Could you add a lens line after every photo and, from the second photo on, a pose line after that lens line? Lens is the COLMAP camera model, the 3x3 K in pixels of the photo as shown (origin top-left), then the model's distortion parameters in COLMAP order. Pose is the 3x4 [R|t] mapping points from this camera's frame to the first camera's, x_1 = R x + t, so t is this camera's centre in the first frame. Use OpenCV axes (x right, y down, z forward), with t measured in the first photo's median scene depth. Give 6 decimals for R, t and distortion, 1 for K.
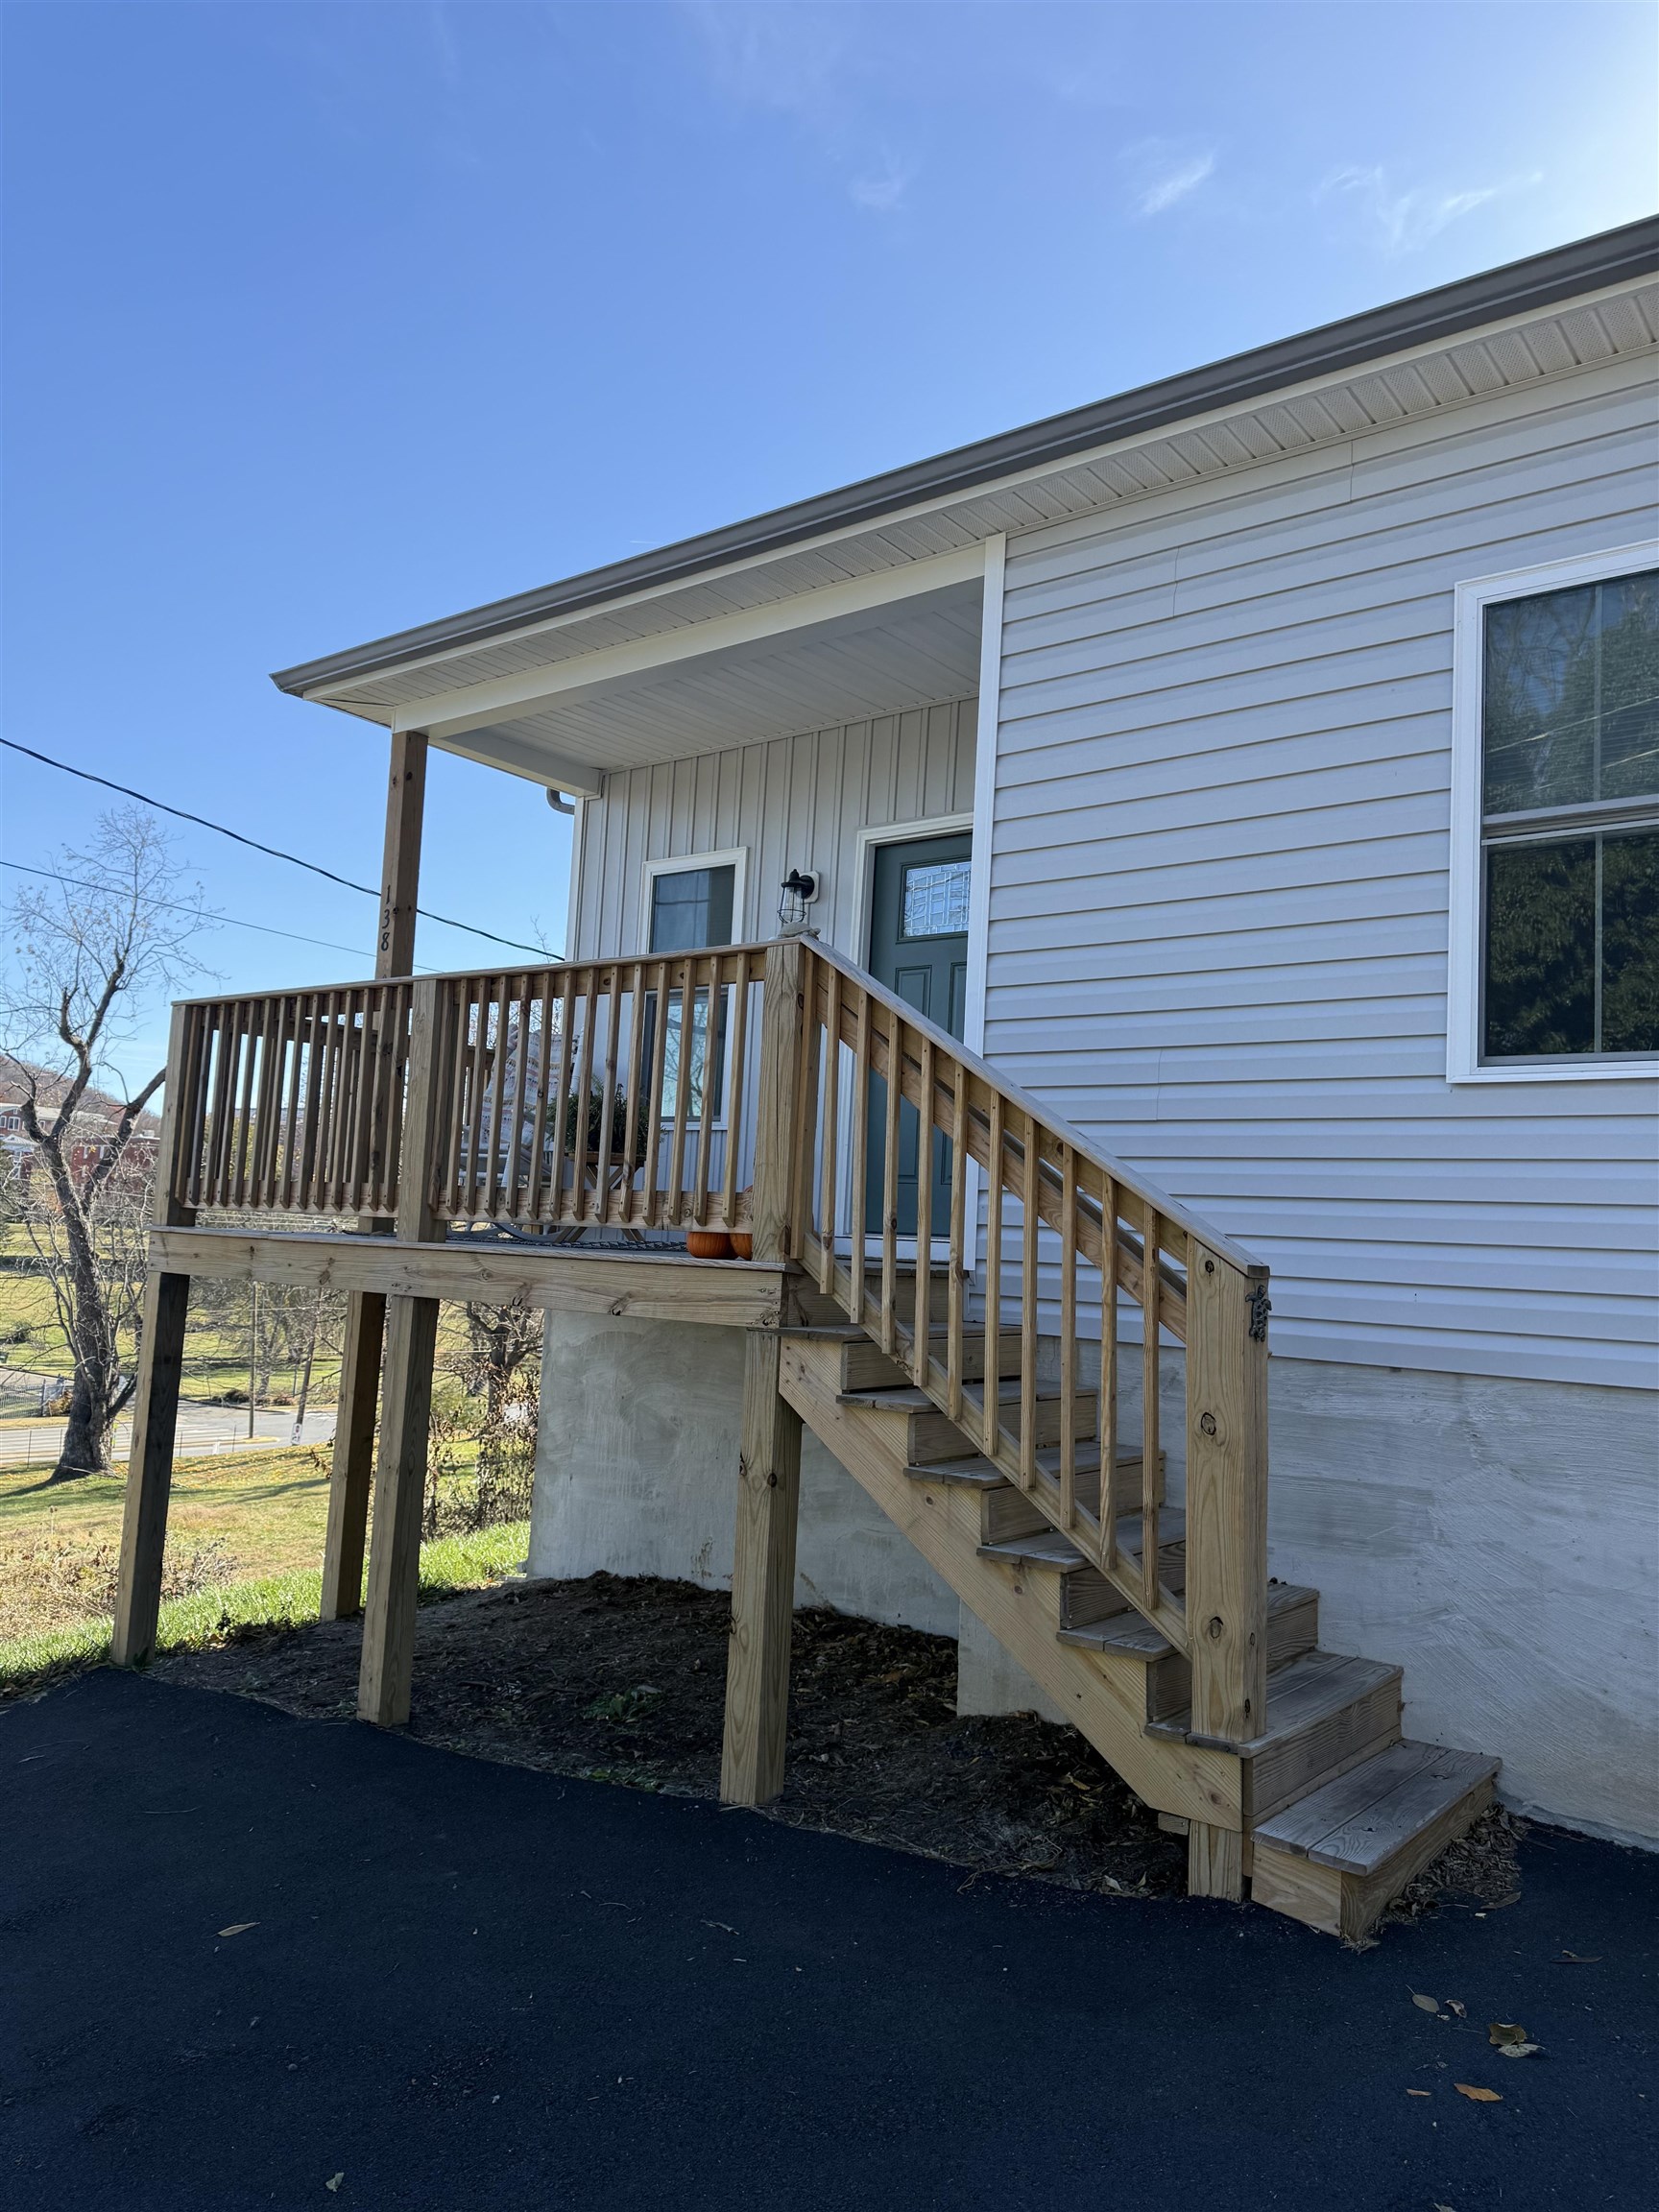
lens RADIAL K [[1572.4, 0, 789.4], [0, 1572.4, 1081.5], [0, 0, 1]] dist [0.060533, -0.057427]
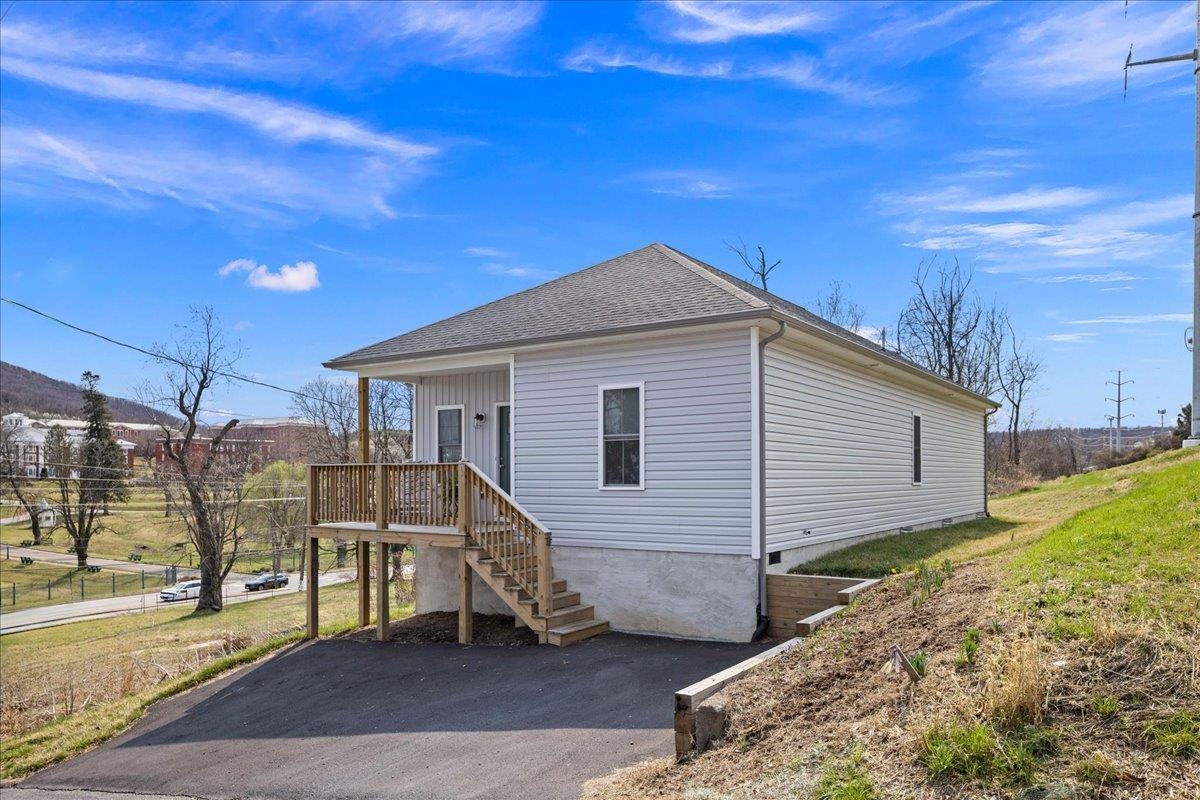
lens RADIAL K [[844.1, 0, 634.2], [0, 844.1, 476.0], [0, 0, 1]] dist [-0.006627, 0.000856]
pose [[0.993413, -0.055754, 0.100109, 0.206270], [0.044332, 0.992618, 0.112894, -0.256858], [-0.105664, -0.107712, 0.988551, -1.235489]]
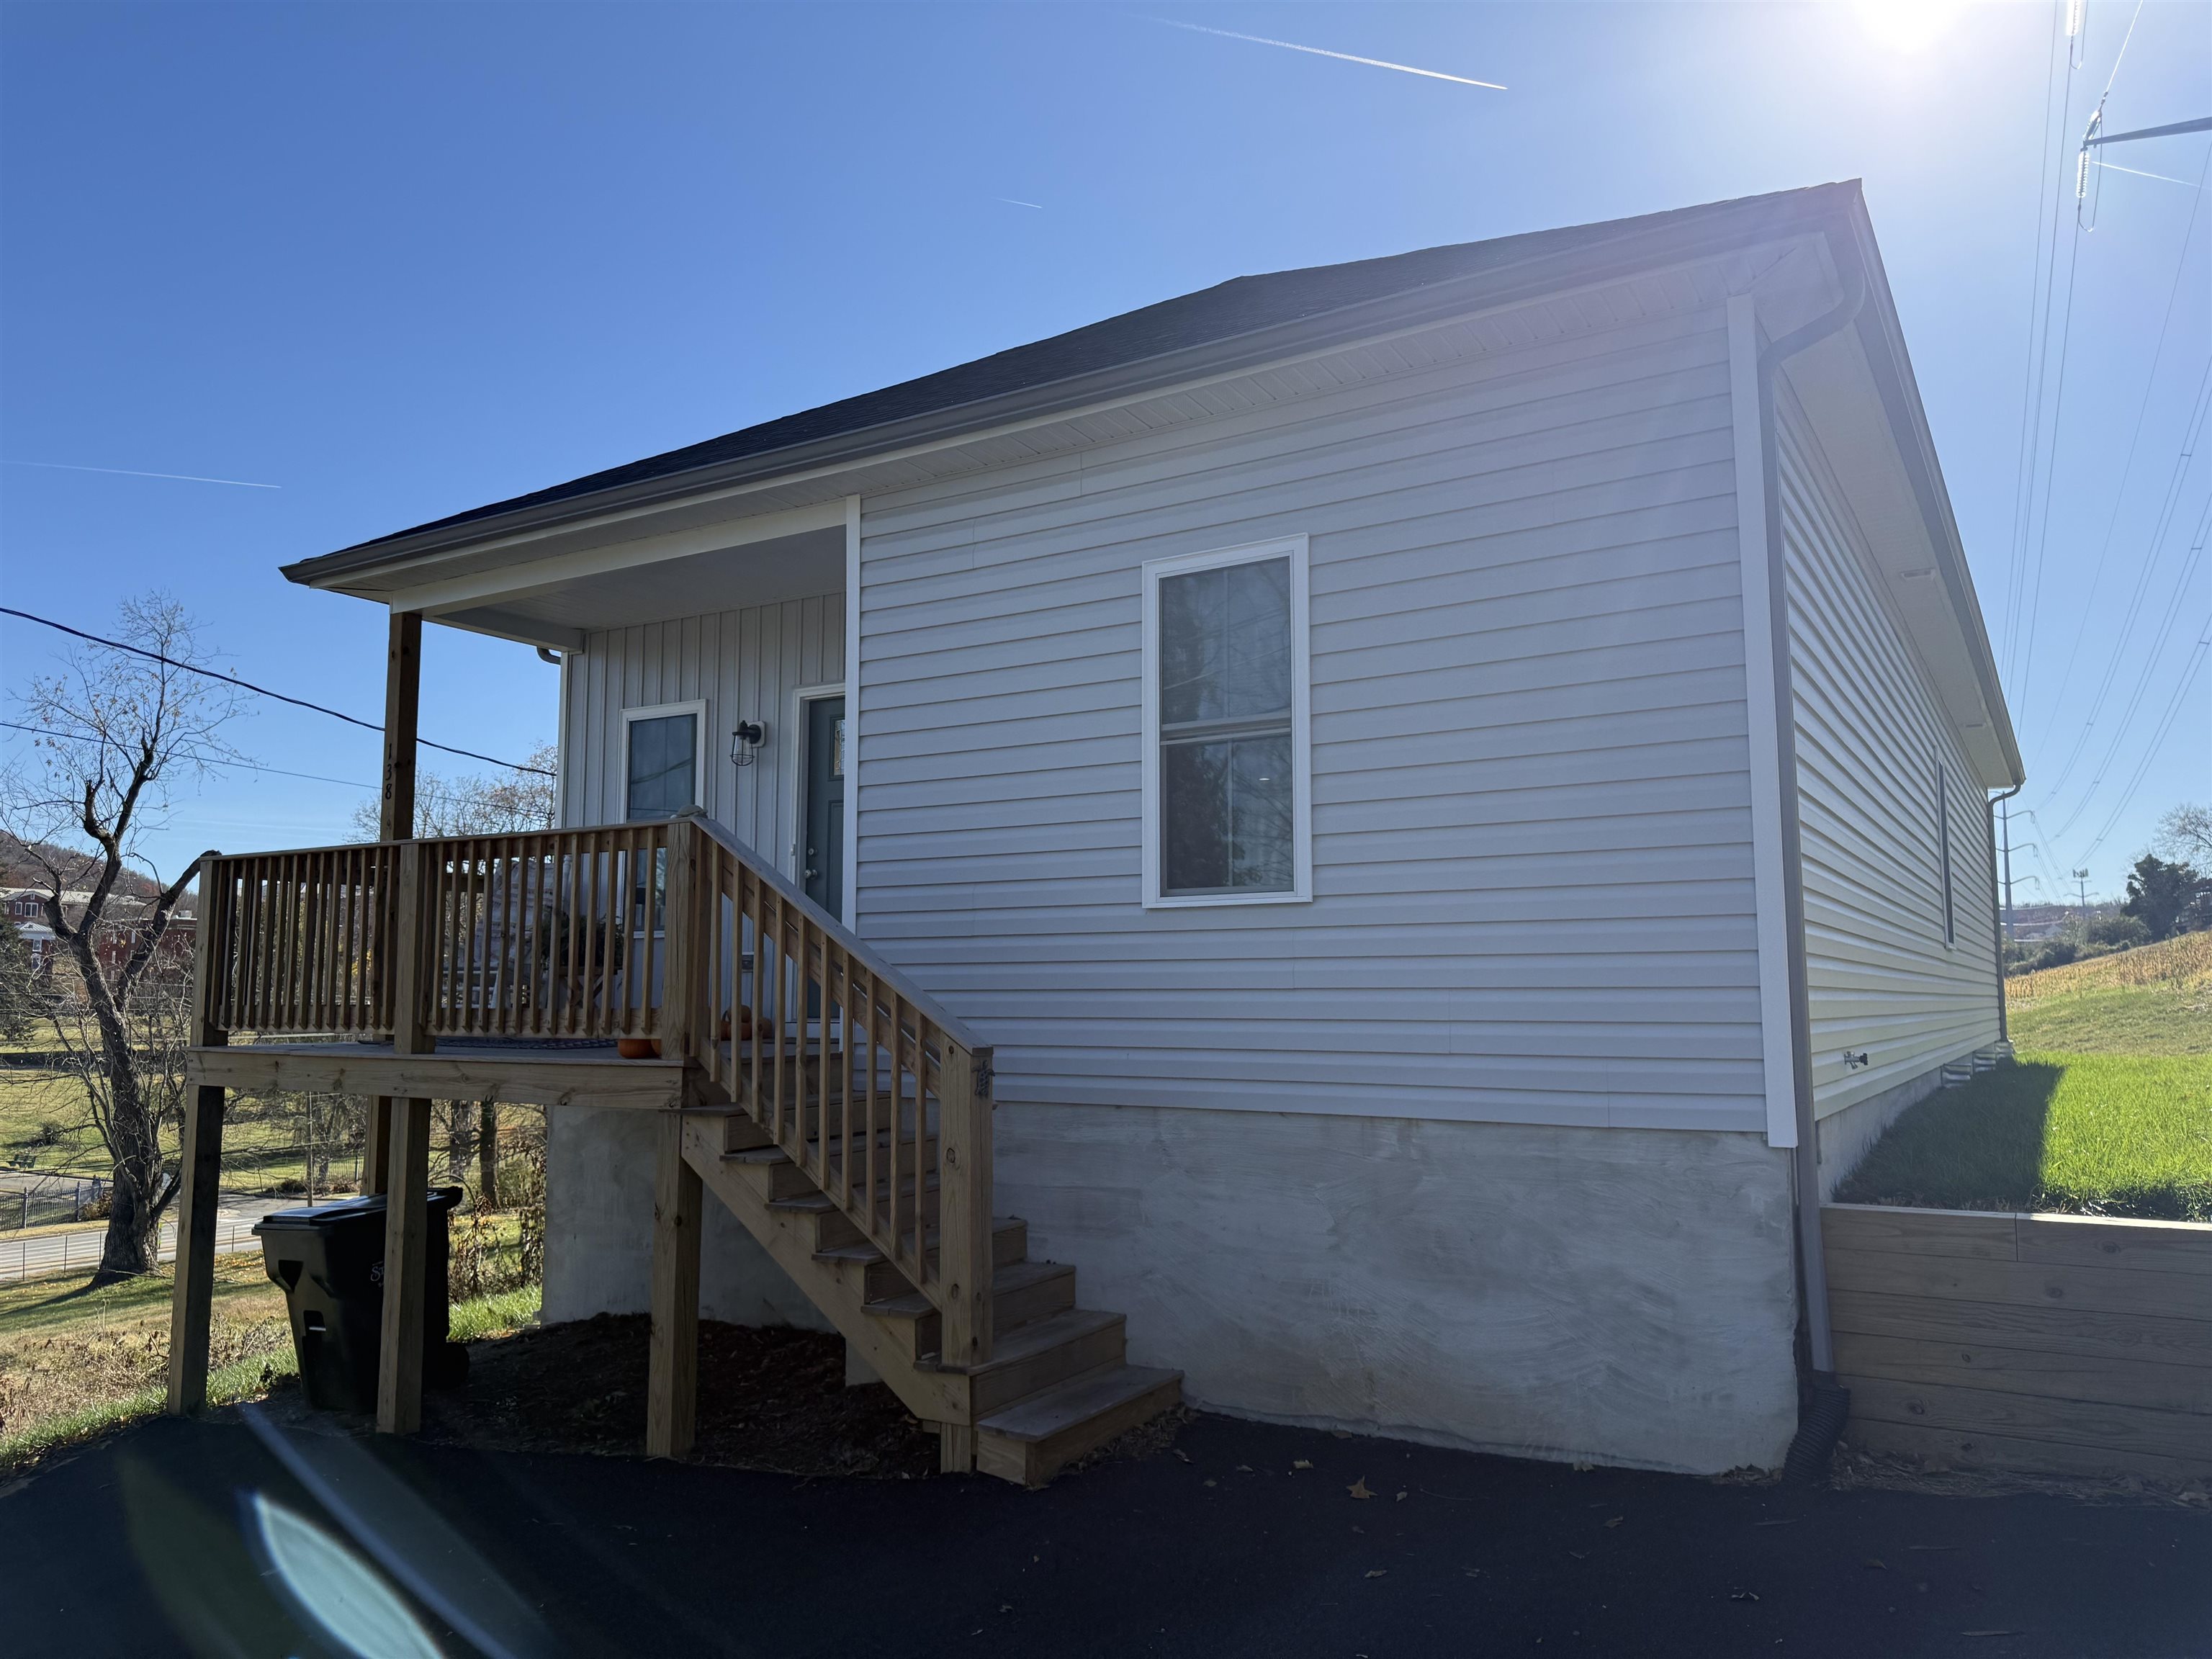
lens RADIAL K [[1572.4, 0, 1090.4], [0, 1572.4, 813.7], [0, 0, 1]] dist [0.060533, -0.057427]
pose [[0.990393, -0.037766, 0.133027, 0.138516], [0.038642, 0.999245, -0.004016, -0.063435], [-0.132775, 0.009118, 0.991104, -0.328415]]
